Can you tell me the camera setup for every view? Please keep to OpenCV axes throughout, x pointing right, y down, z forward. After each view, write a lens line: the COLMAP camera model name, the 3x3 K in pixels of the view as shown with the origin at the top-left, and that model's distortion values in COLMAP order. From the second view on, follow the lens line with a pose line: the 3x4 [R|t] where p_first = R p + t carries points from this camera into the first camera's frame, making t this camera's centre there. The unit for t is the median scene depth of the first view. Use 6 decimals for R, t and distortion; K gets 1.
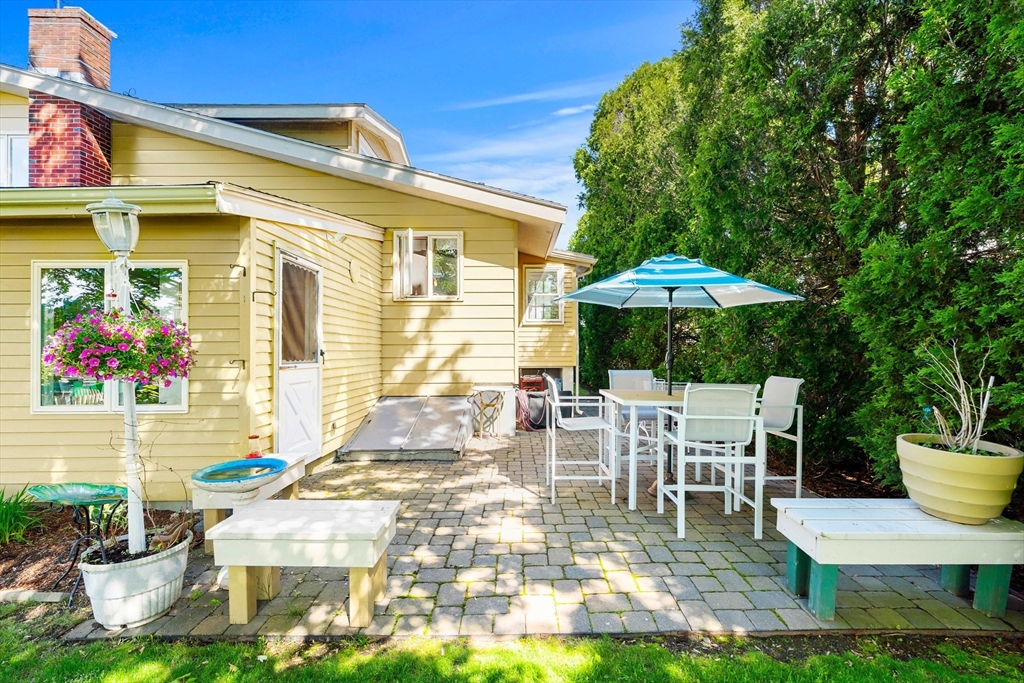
lens RADIAL K [[477.5, 0, 527.1], [0, 477.5, 344.2], [0, 0, 1]] dist [0.002323, 0.000707]
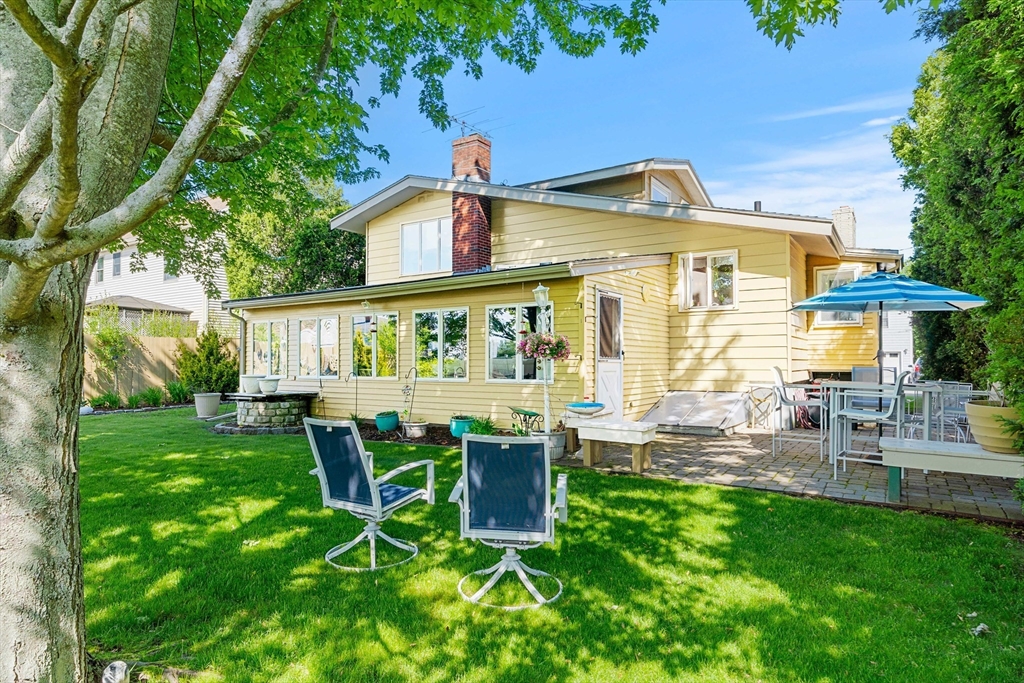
lens RADIAL K [[572.8, 0, 512.0], [0, 572.8, 341.5], [0, 0, 1]] dist [-0.000663, 0.000519]
pose [[0.822567, -0.014324, -0.568488, 0.214318], [0.004661, 0.999819, -0.018449, 0.010355], [0.568649, 0.012526, 0.822485, -0.472296]]
